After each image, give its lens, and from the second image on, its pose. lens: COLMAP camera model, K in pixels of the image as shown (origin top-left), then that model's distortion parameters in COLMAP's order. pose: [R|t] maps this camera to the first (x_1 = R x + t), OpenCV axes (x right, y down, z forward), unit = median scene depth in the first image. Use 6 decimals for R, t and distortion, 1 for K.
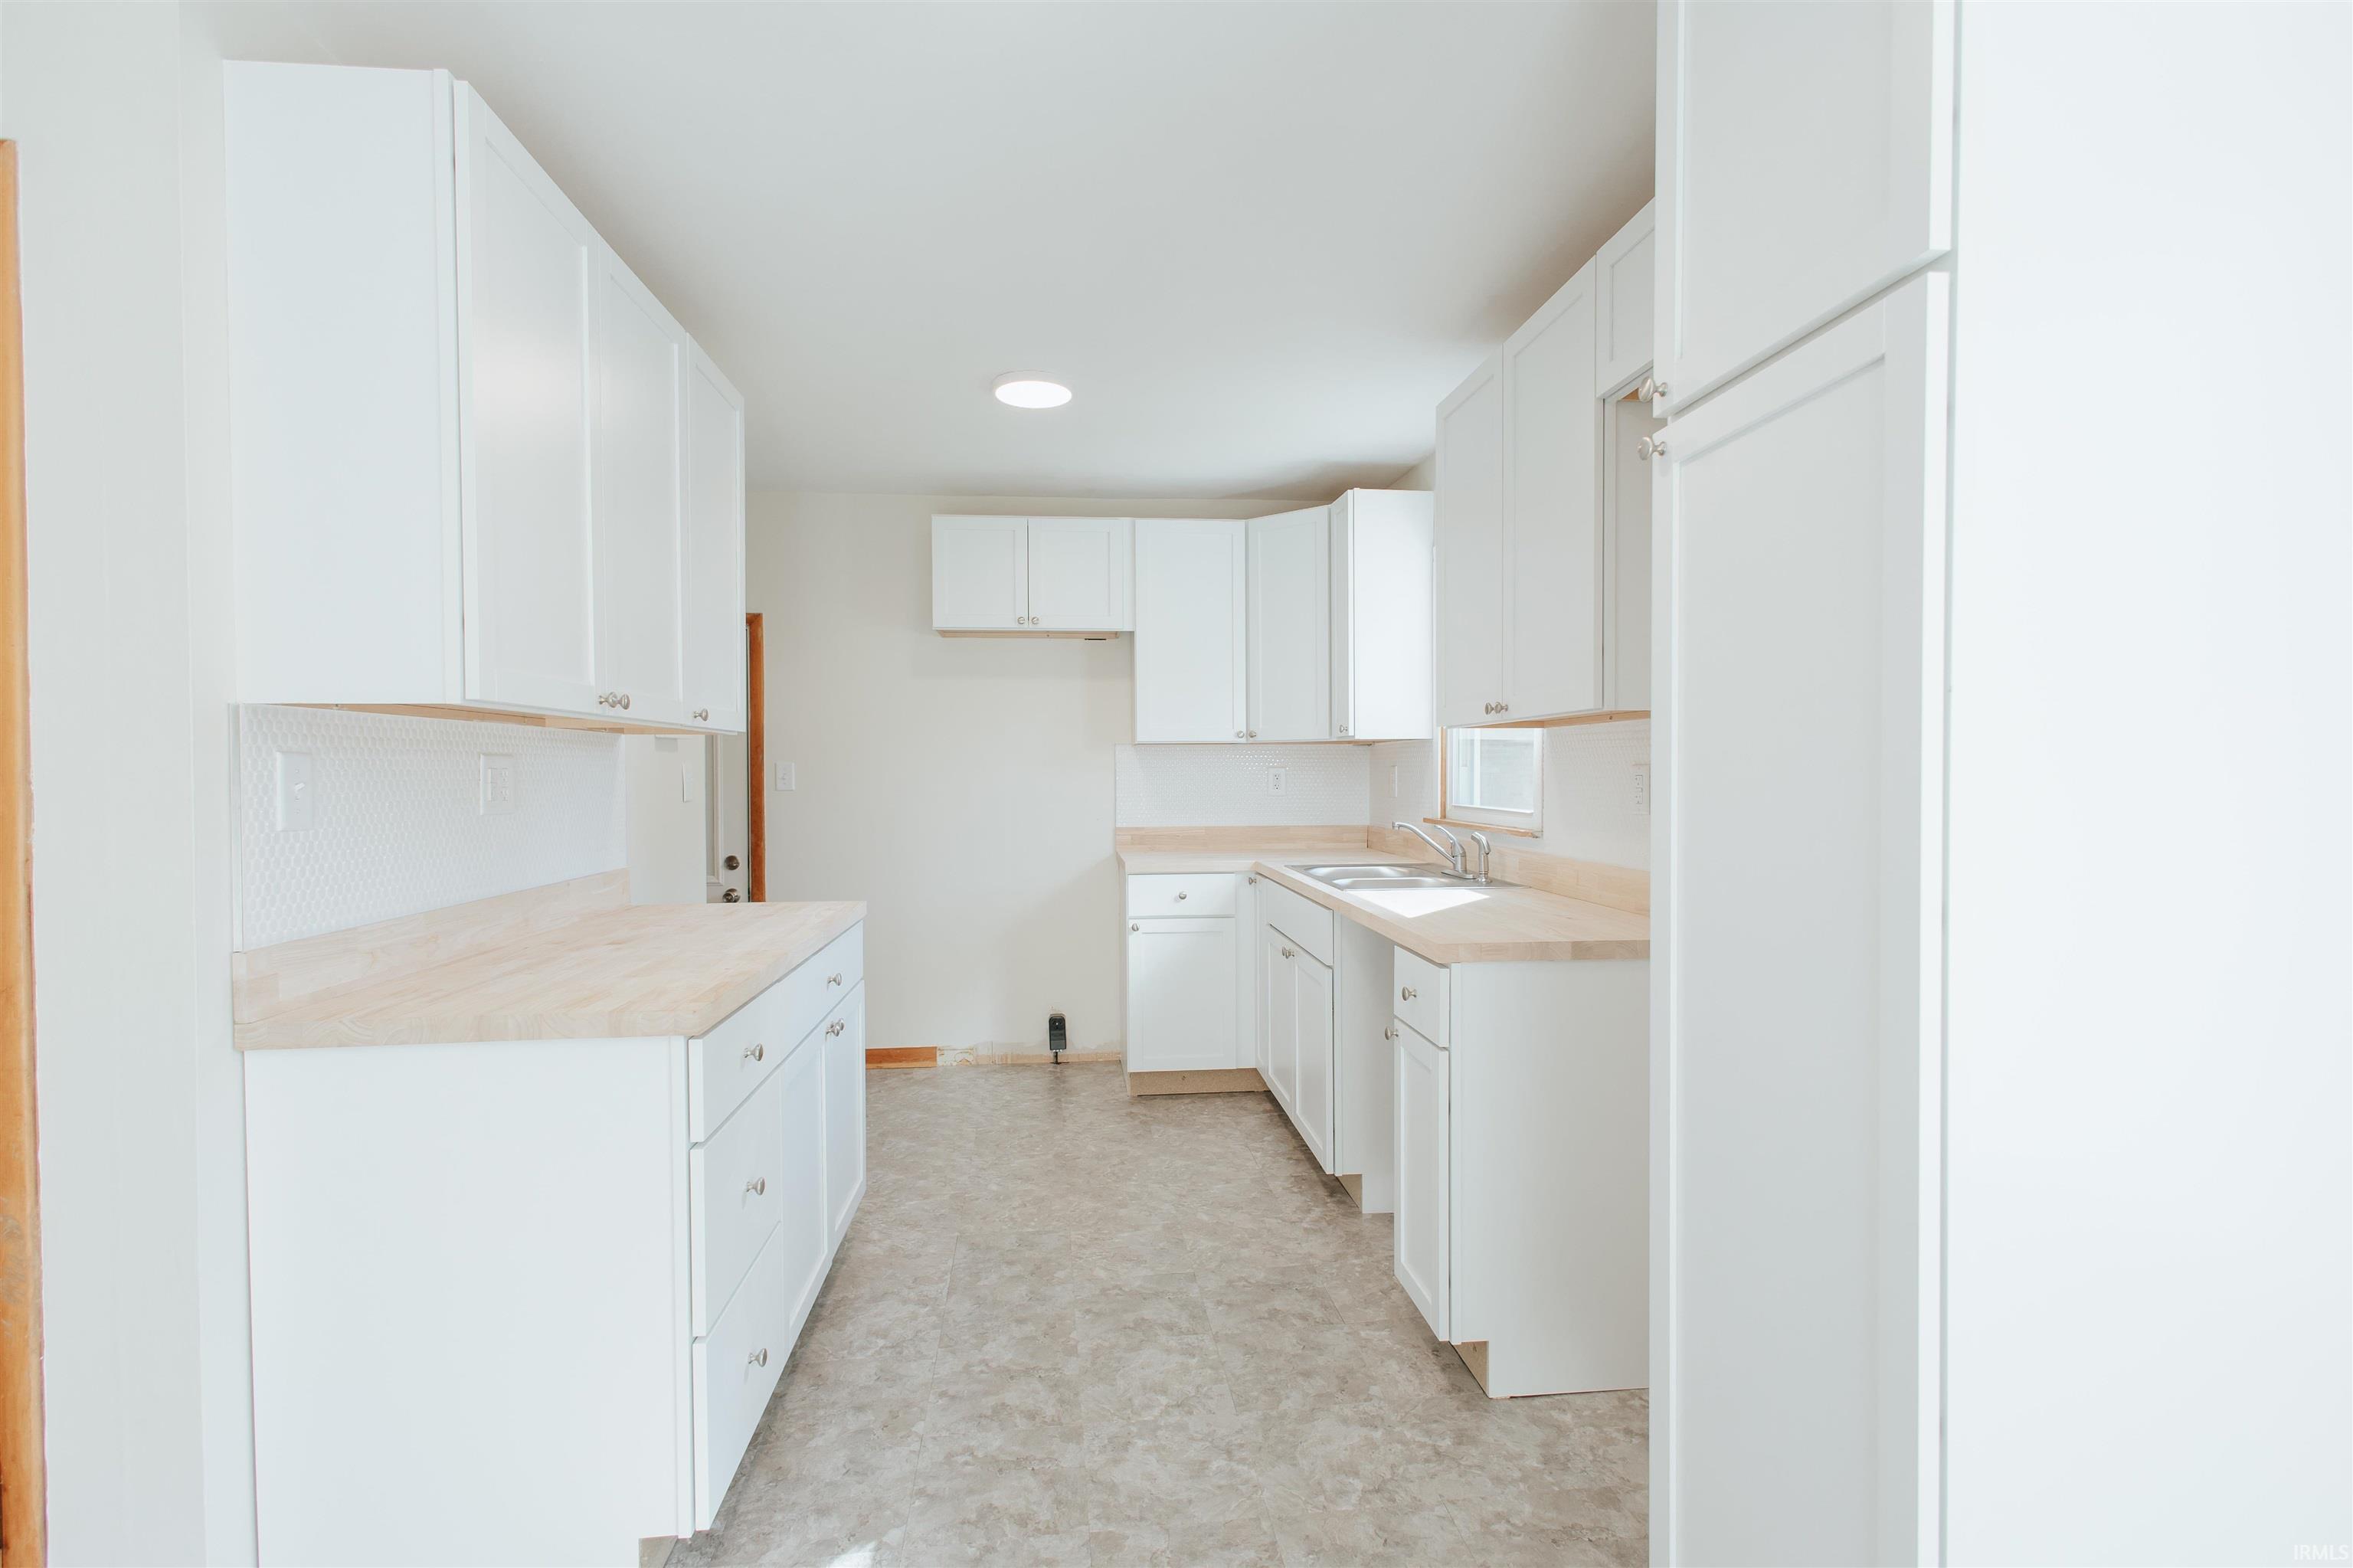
lens RADIAL K [[1092.2, 0, 1178.2], [0, 1092.2, 787.7], [0, 0, 1]] dist [0.001407, 0.000477]
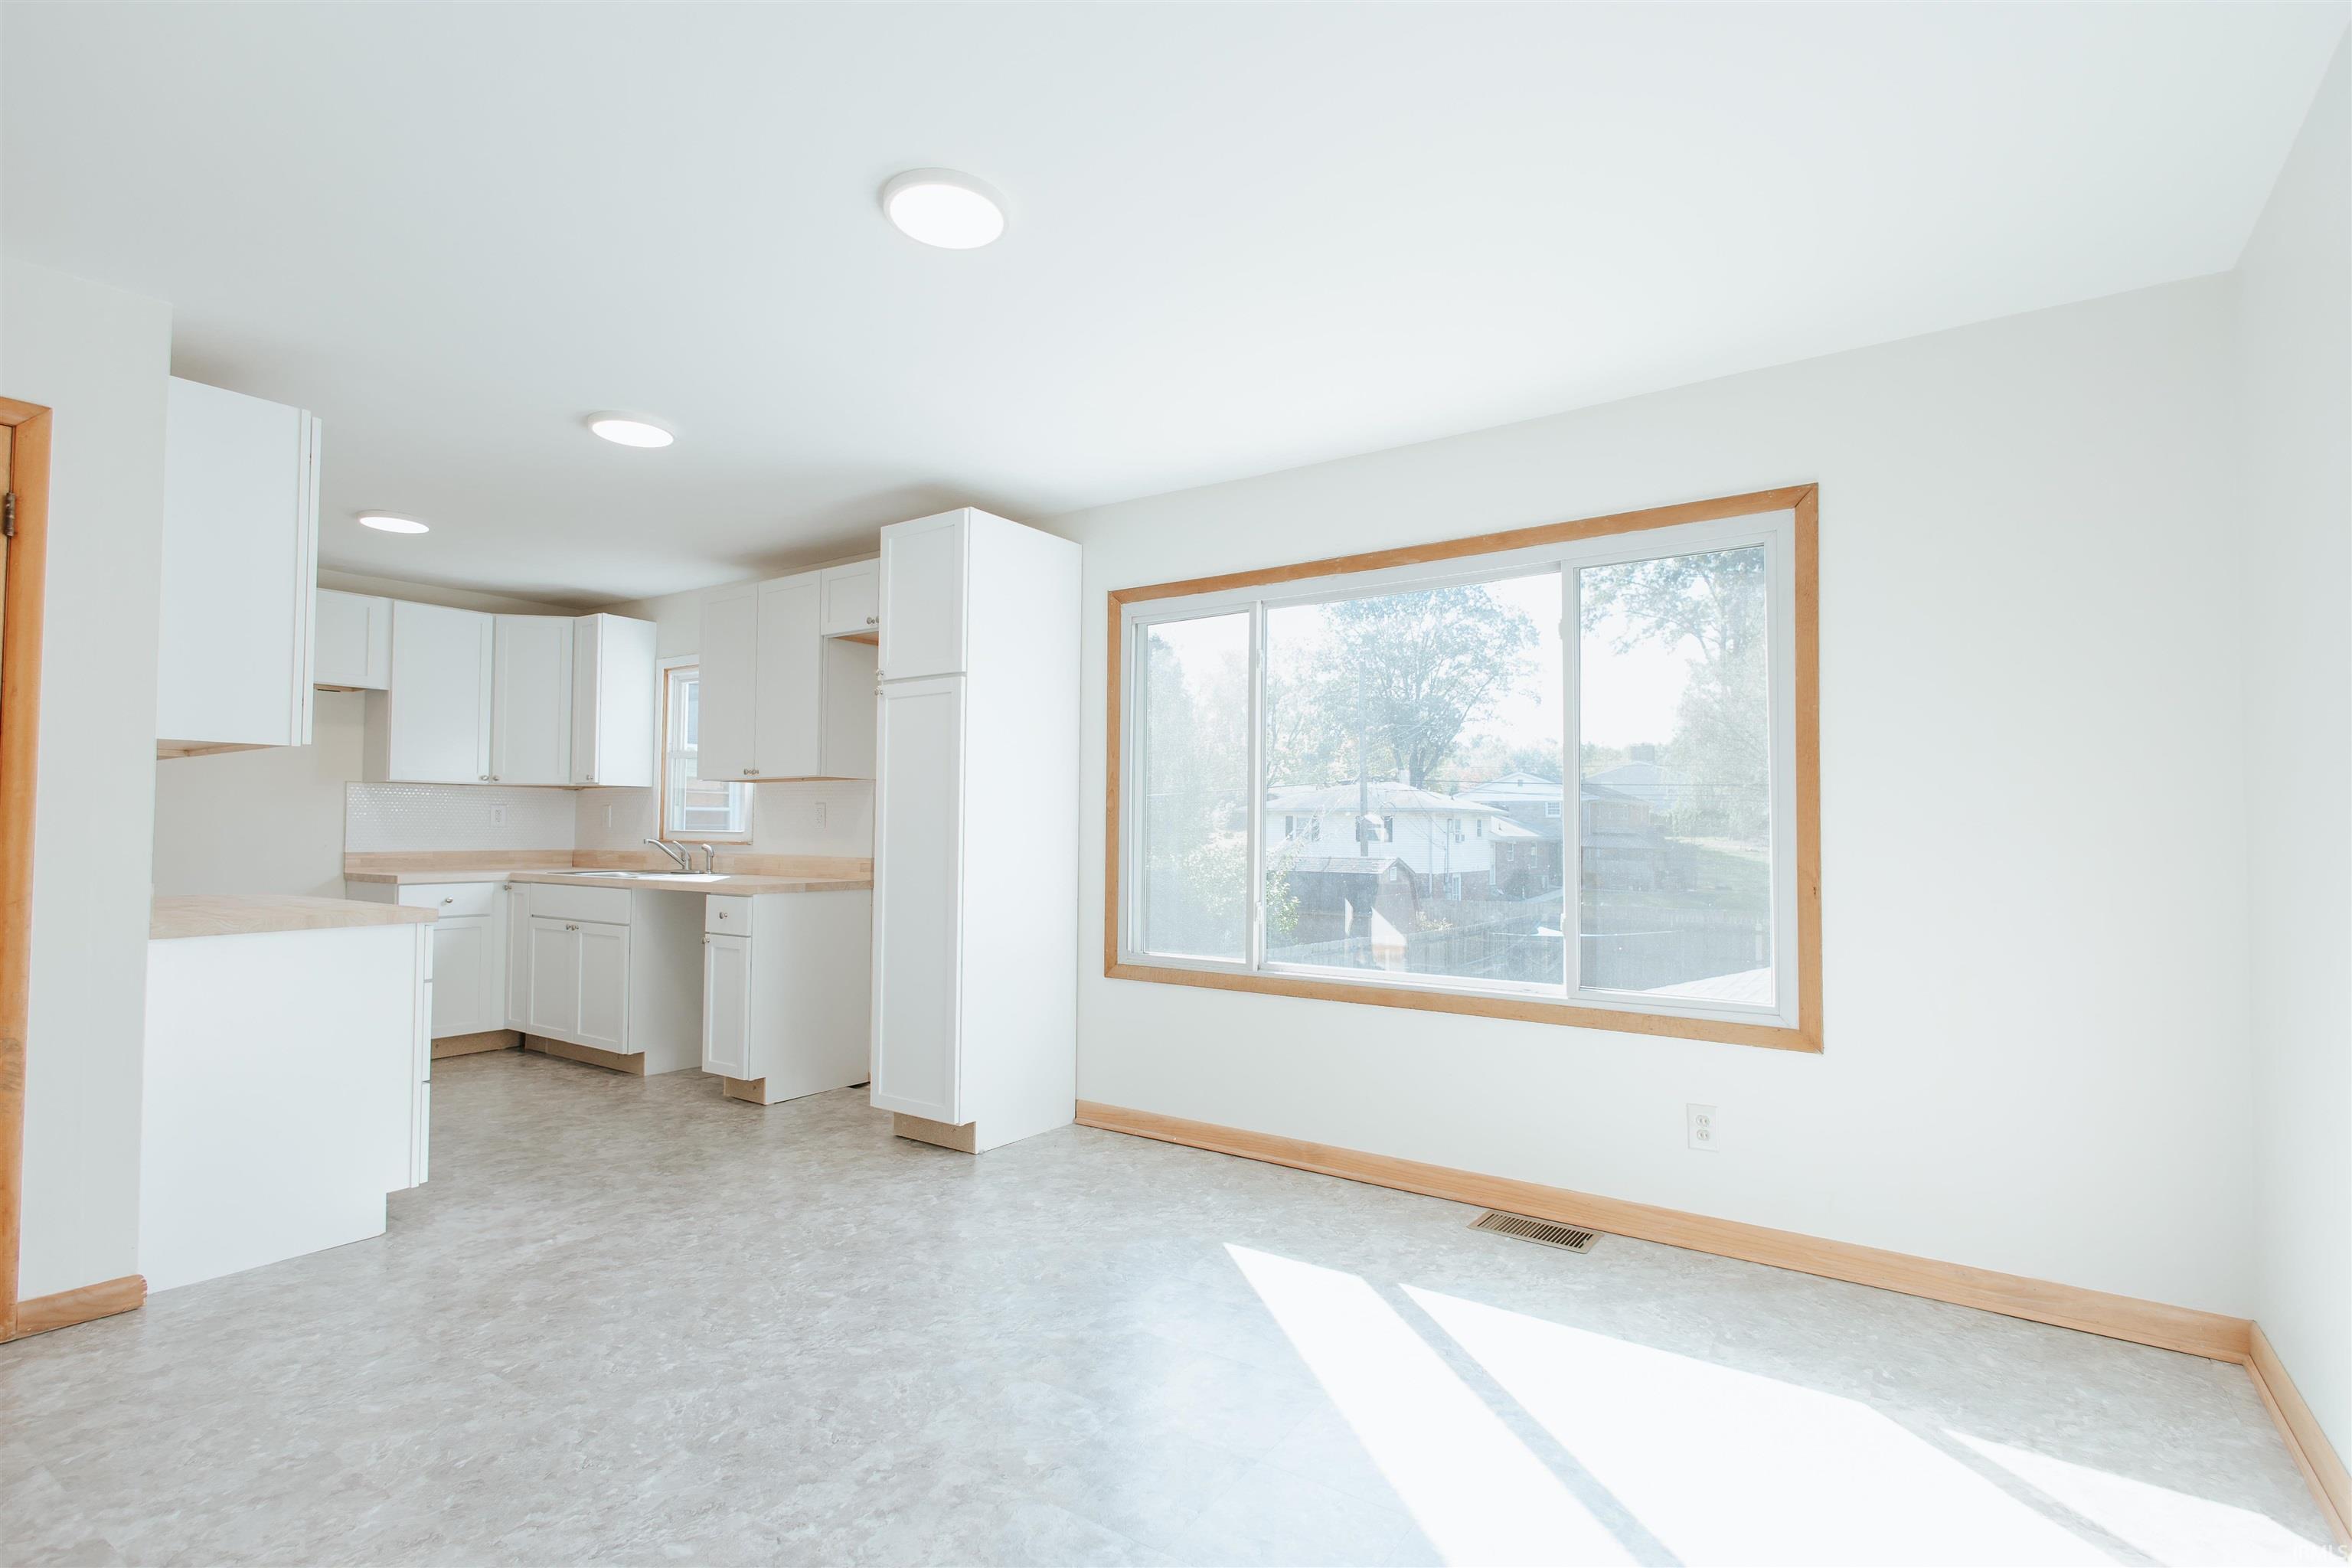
lens RADIAL K [[1107.0, 0, 1187.0], [0, 1107.0, 802.7], [0, 0, 1]] dist [0.011802, -0.001073]
pose [[0.654352, 0.027463, 0.755691, -0.508215], [0.003028, 0.999237, -0.038935, 0.044839], [-0.756184, 0.027766, 0.653770, -0.633567]]
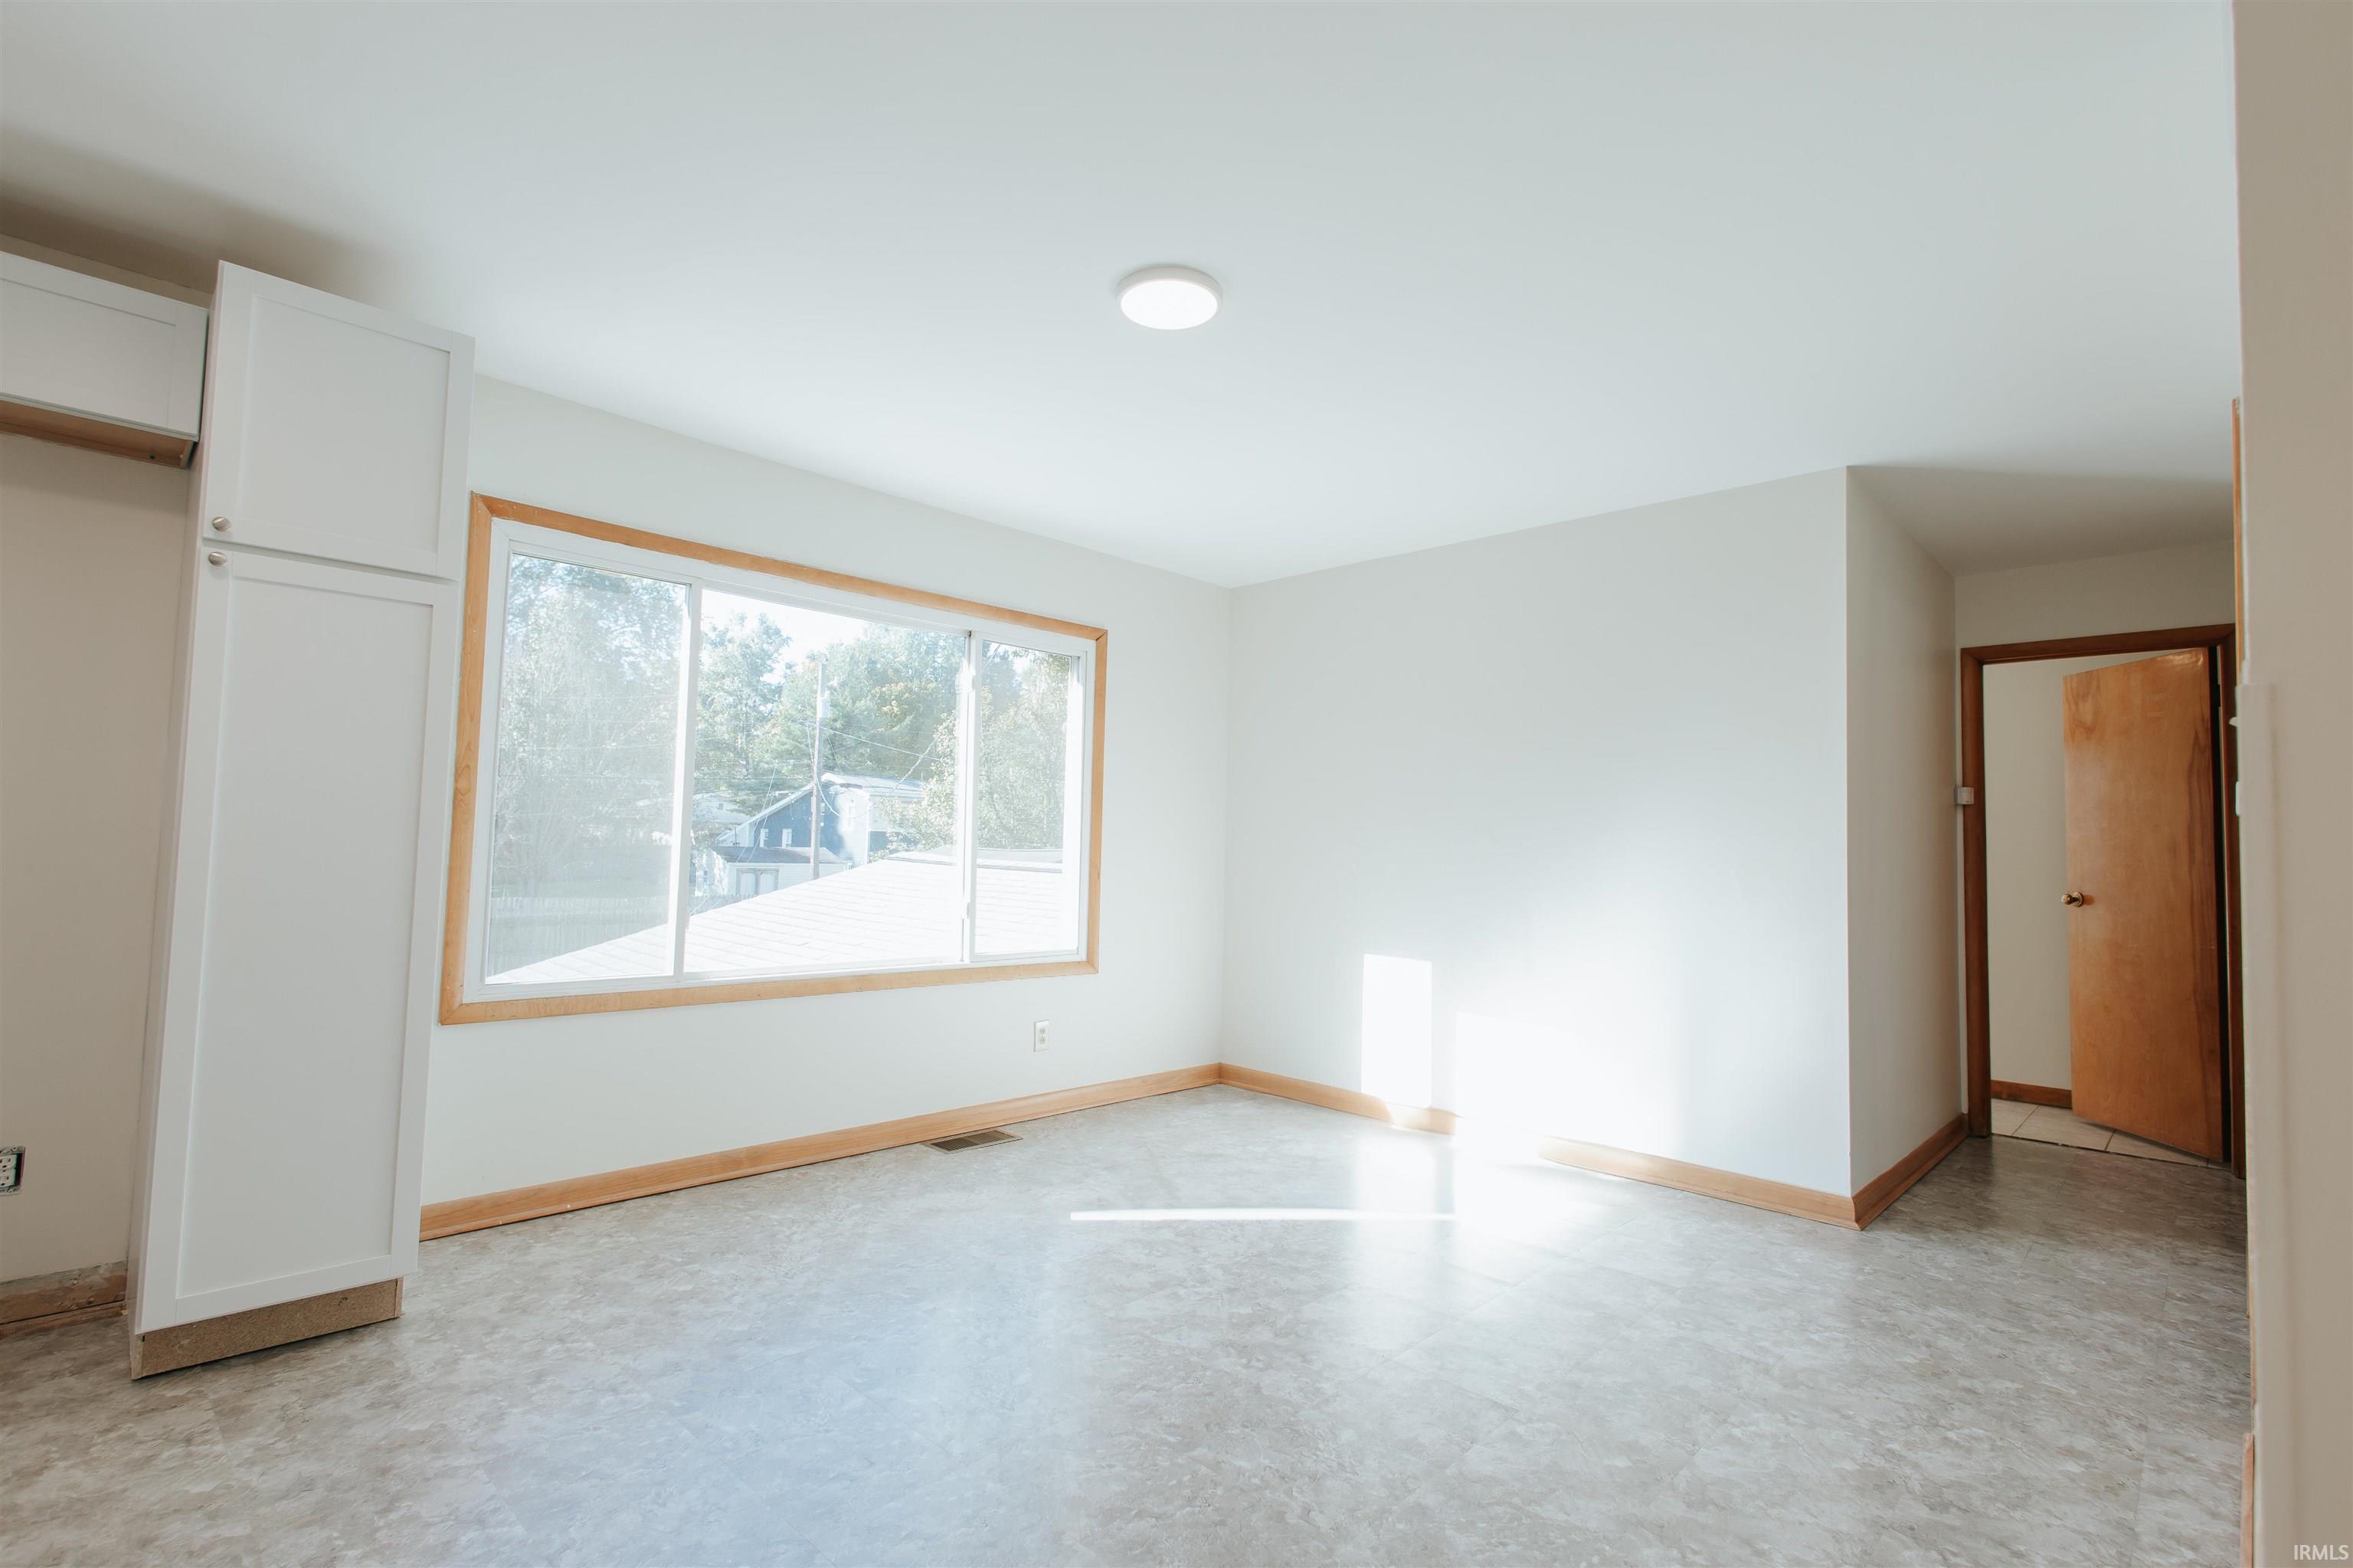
lens RADIAL K [[1092.2, 0, 1178.2], [0, 1092.2, 787.7], [0, 0, 1]] dist [0.001407, 0.000477]
pose [[-0.634638, 0.034566, 0.772036, -0.684622], [-0.009178, 0.998592, -0.052254, 0.041574], [-0.772755, -0.040248, -0.633427, 0.359054]]
